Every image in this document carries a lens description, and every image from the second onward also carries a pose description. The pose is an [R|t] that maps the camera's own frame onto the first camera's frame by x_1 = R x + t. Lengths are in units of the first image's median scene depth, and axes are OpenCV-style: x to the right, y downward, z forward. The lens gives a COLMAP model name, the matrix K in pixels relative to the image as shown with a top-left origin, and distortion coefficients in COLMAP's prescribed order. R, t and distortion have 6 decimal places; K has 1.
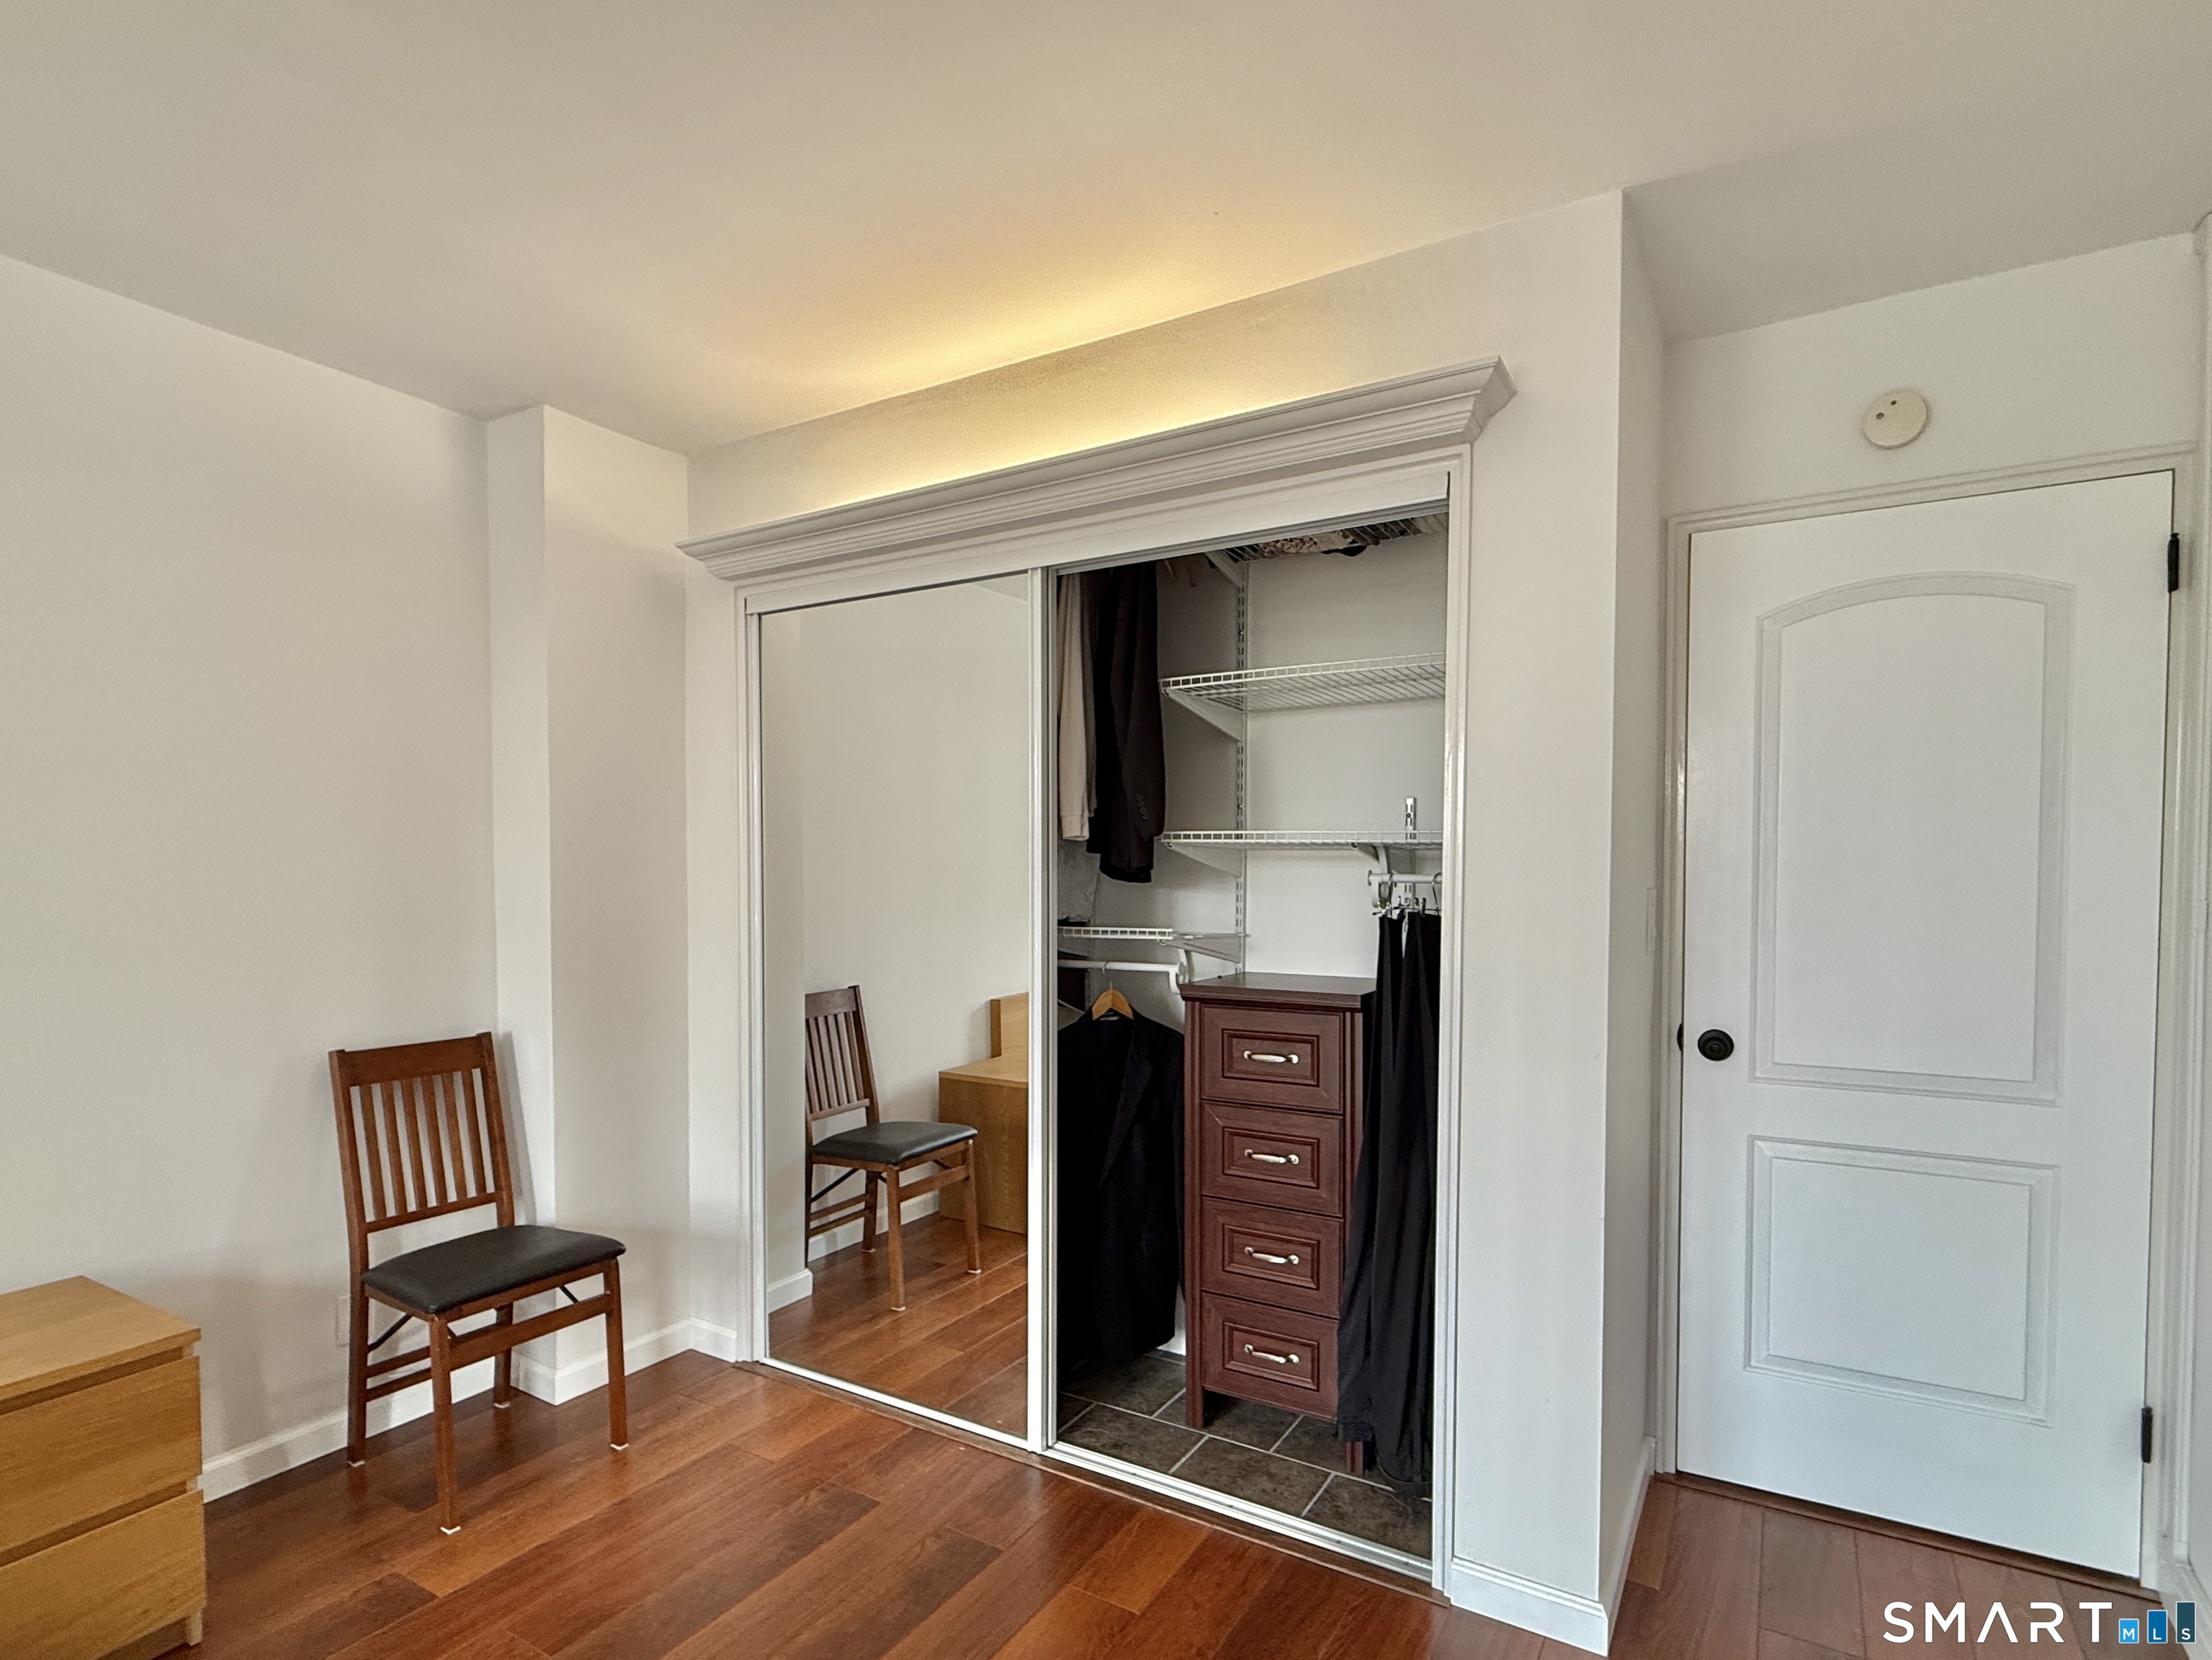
lens RADIAL K [[1145.5, 0, 1109.5], [0, 1145.5, 915.2], [0, 0, 1]] dist [0.000004, -0.000067]
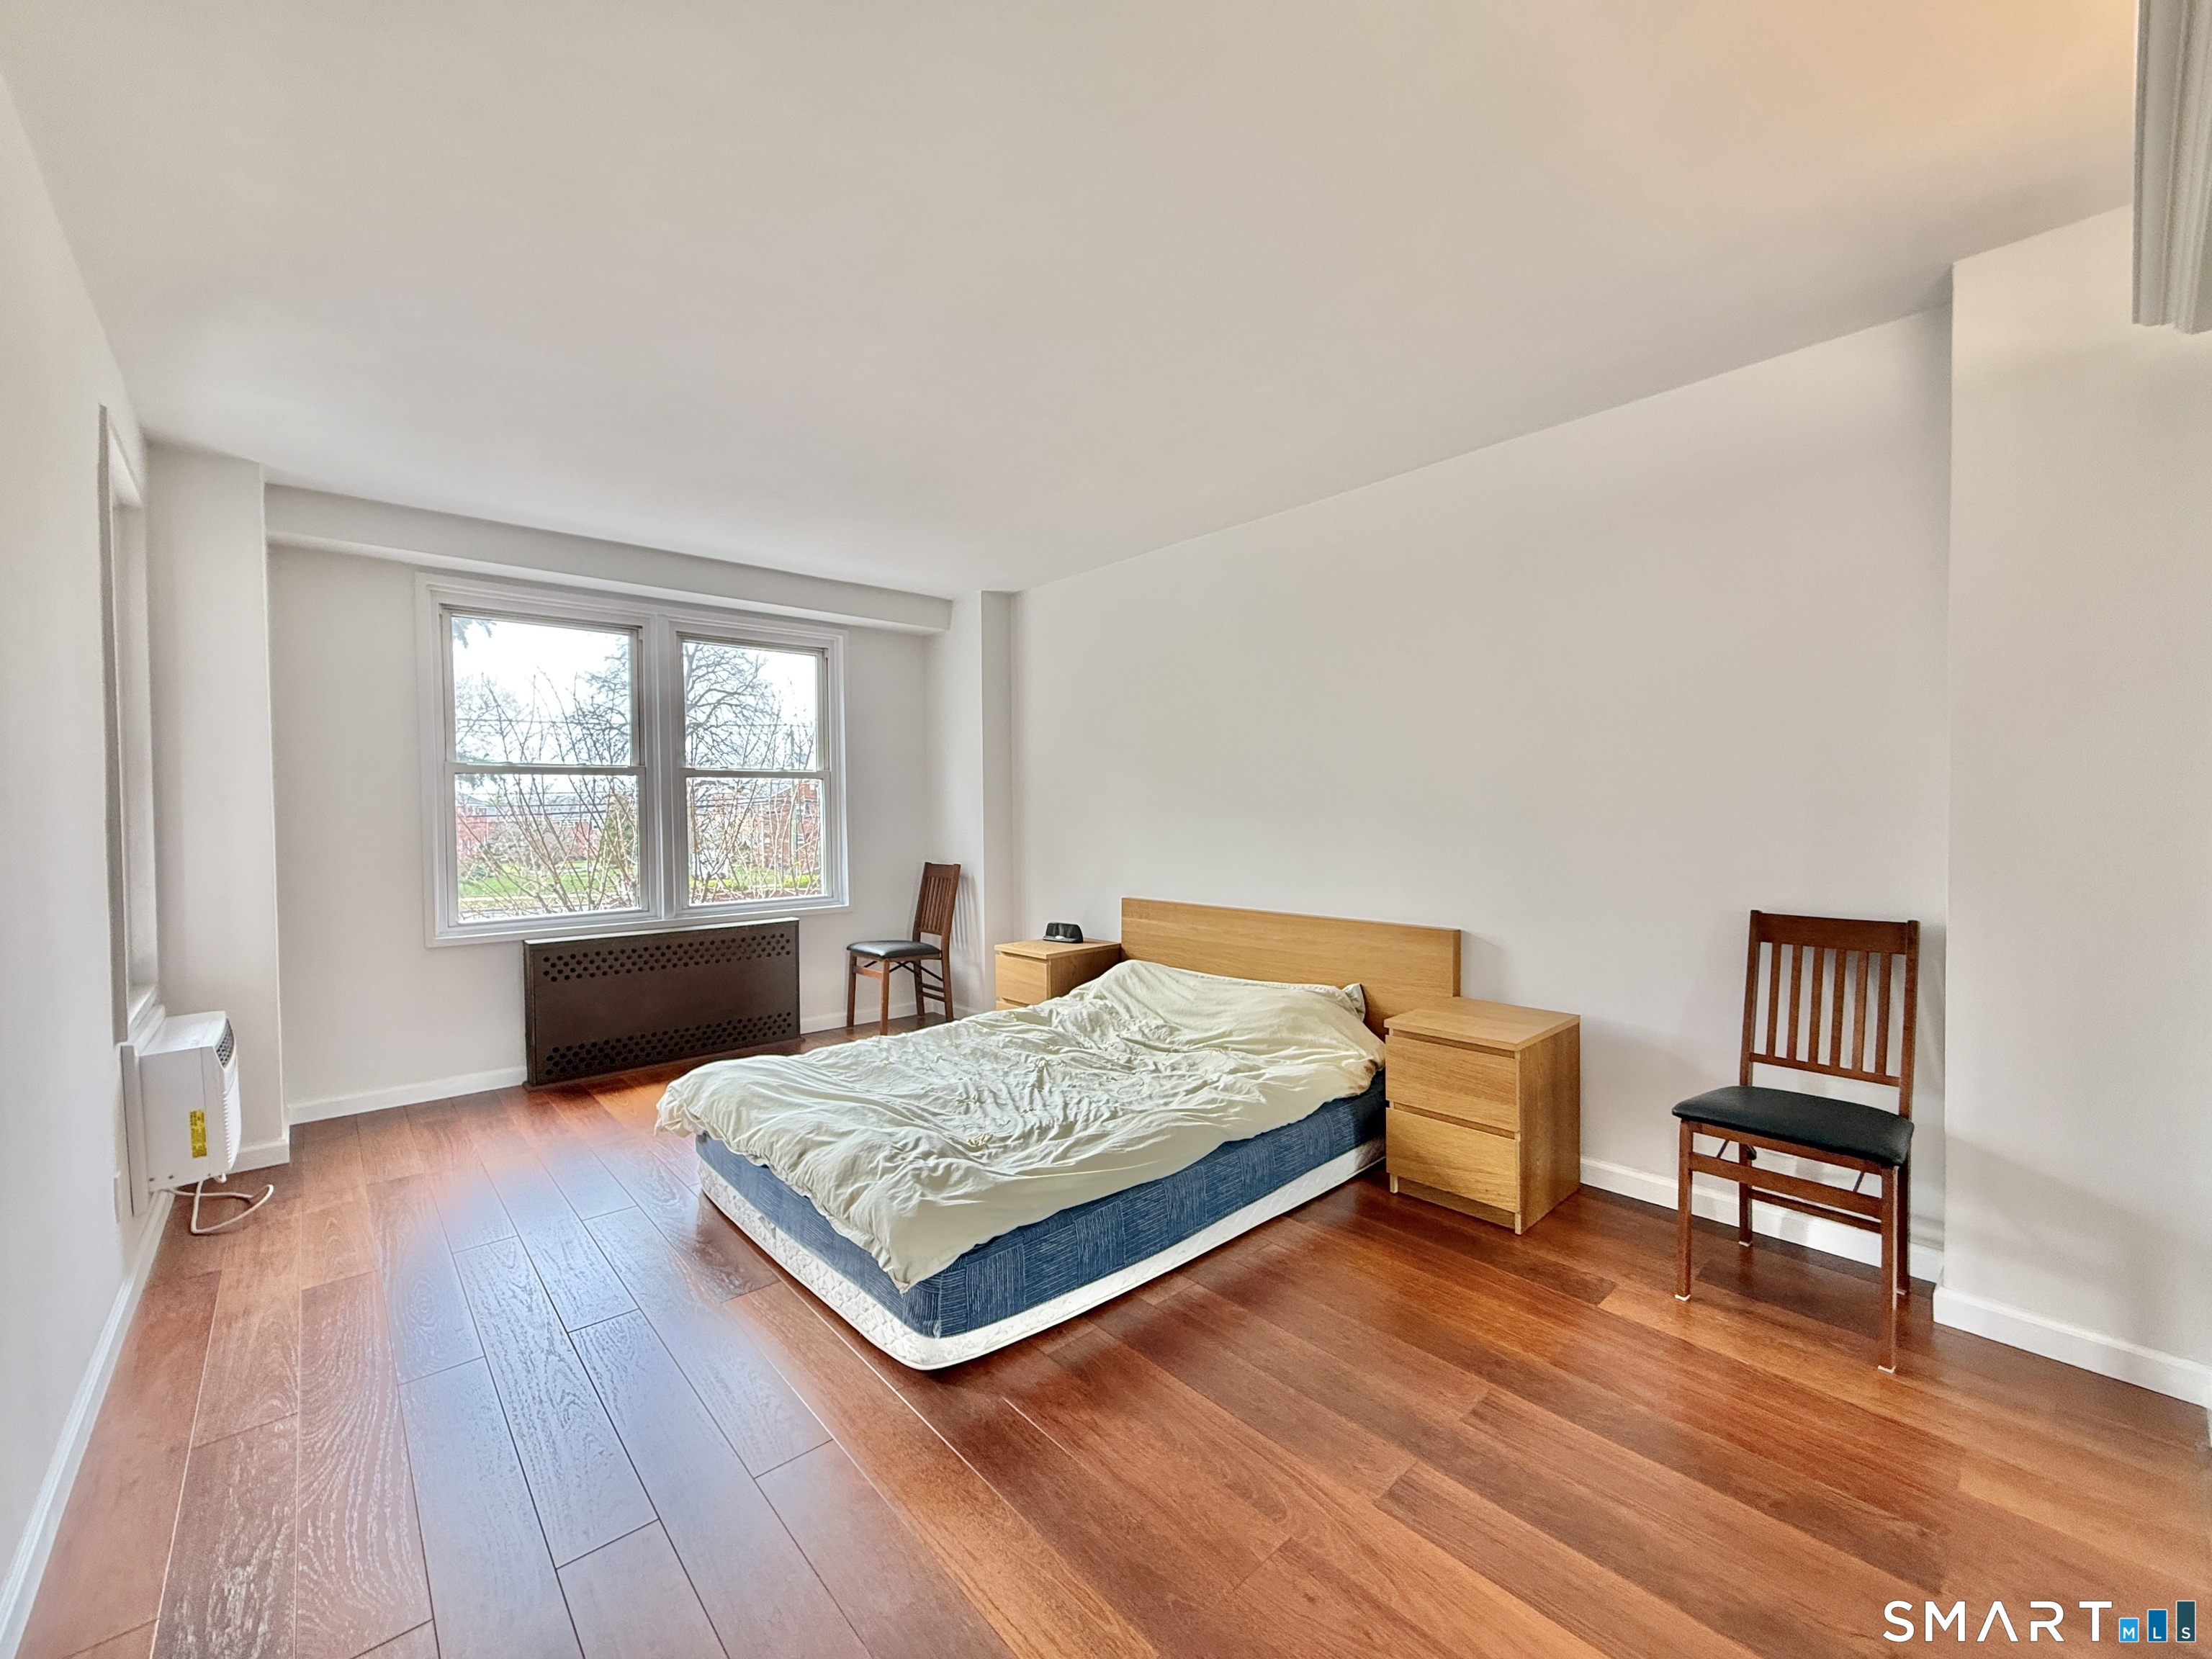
lens RADIAL K [[891.3, 0, 1106.0], [0, 891.3, 829.5], [0, 0, 1]] dist [-0.000207, 0.000254]
pose [[-0.298559, 0.026122, -0.954034, 0.439675], [-0.023352, 0.999126, 0.034665, 0.012476], [0.954105, 0.032628, -0.297688, 0.587762]]
